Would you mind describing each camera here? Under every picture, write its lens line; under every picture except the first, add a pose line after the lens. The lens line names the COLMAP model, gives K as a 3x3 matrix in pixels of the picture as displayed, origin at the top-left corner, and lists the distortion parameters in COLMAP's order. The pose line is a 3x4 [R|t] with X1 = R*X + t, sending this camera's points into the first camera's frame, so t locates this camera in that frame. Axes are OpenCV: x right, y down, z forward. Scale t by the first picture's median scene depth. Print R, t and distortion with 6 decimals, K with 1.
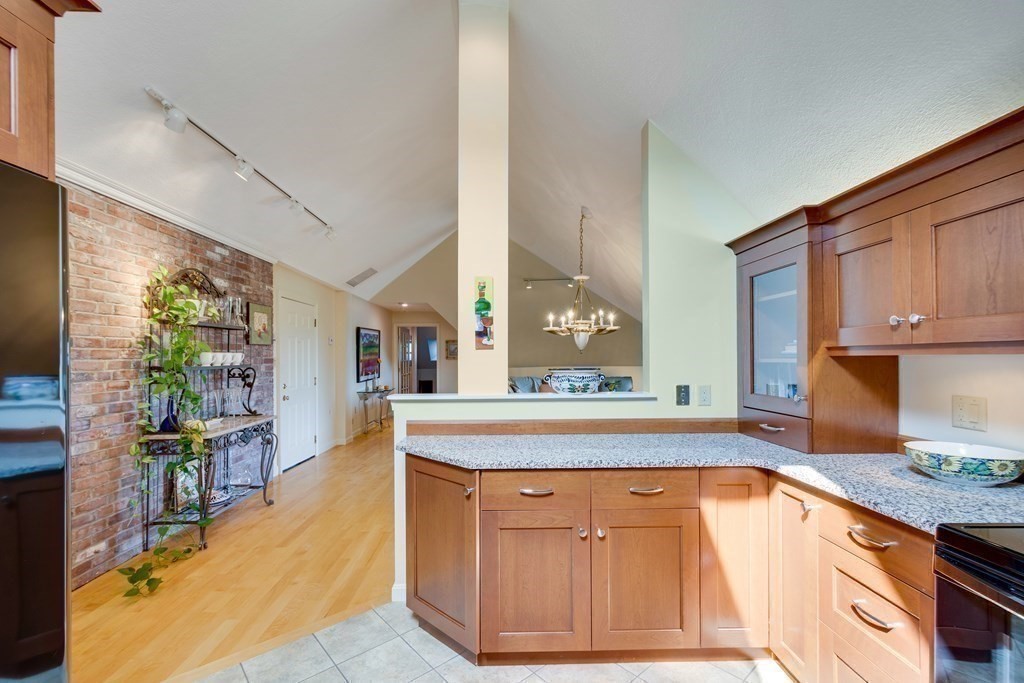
lens RADIAL K [[452.1, 0, 506.4], [0, 452.1, 356.0], [0, 0, 1]] dist [0.000761, 0.000438]
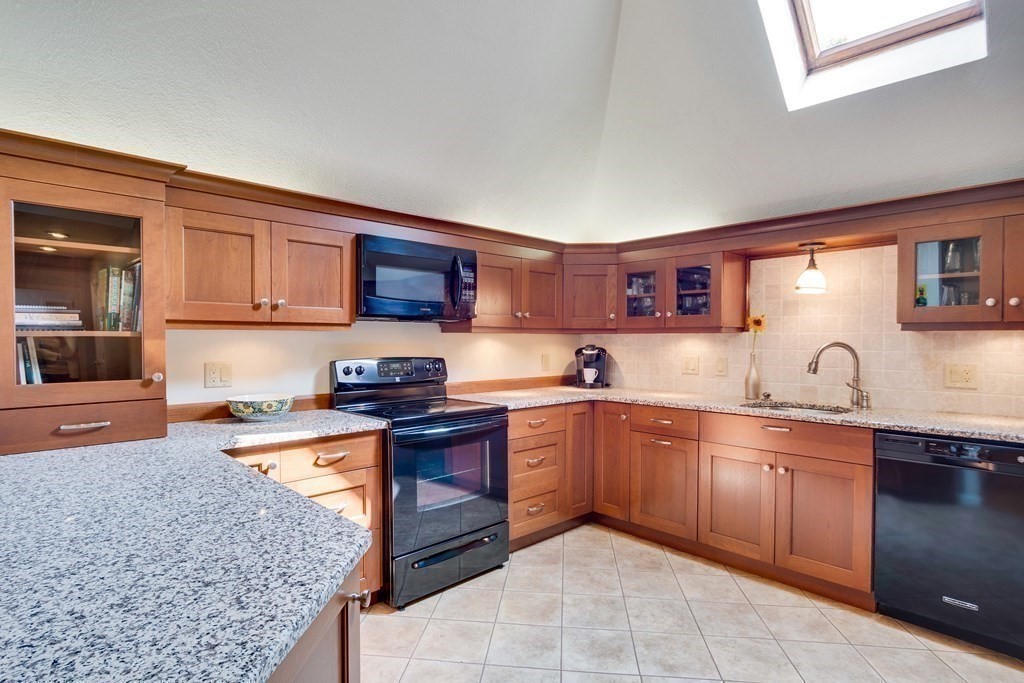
lens RADIAL K [[523.0, 0, 512.0], [0, 523.0, 341.5], [0, 0, 1]] dist [-0.005869, -0.000704]
pose [[-0.677811, 0.002799, 0.735231, -0.446161], [-0.000008, 0.999993, -0.003815, 0.023682], [-0.735236, -0.002592, -0.677806, 0.946218]]
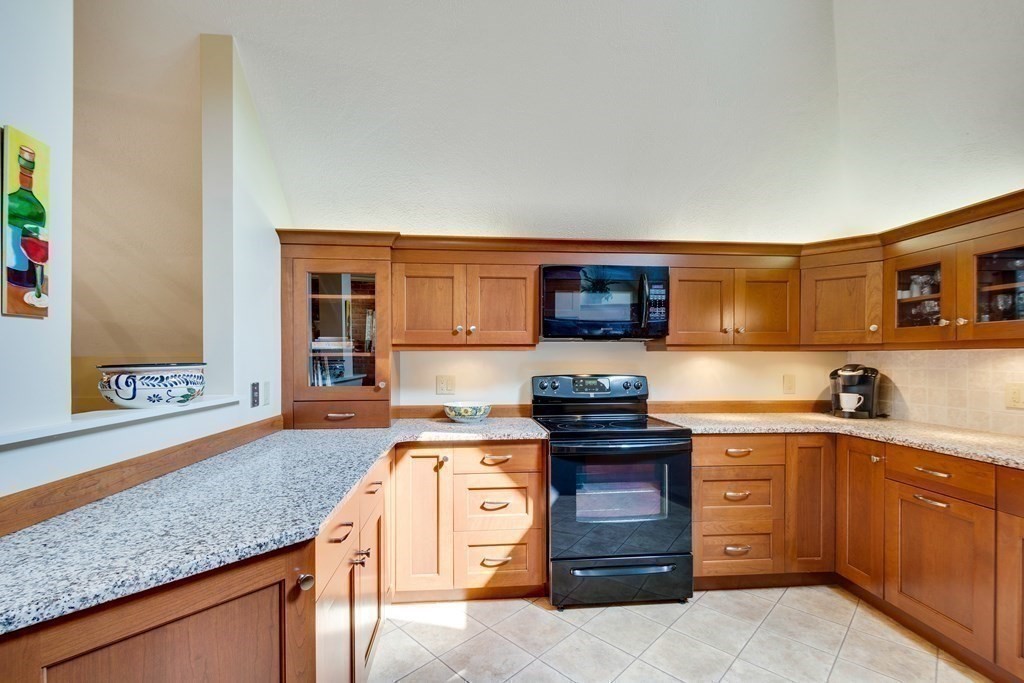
lens RADIAL K [[452.1, 0, 506.4], [0, 452.1, 356.0], [0, 0, 1]] dist [0.000761, 0.000438]
pose [[-0.072701, 0.011490, 0.997288, -0.488710], [-0.003543, 0.999924, -0.011779, 0.023607], [-0.997347, -0.004390, -0.072655, 0.604190]]
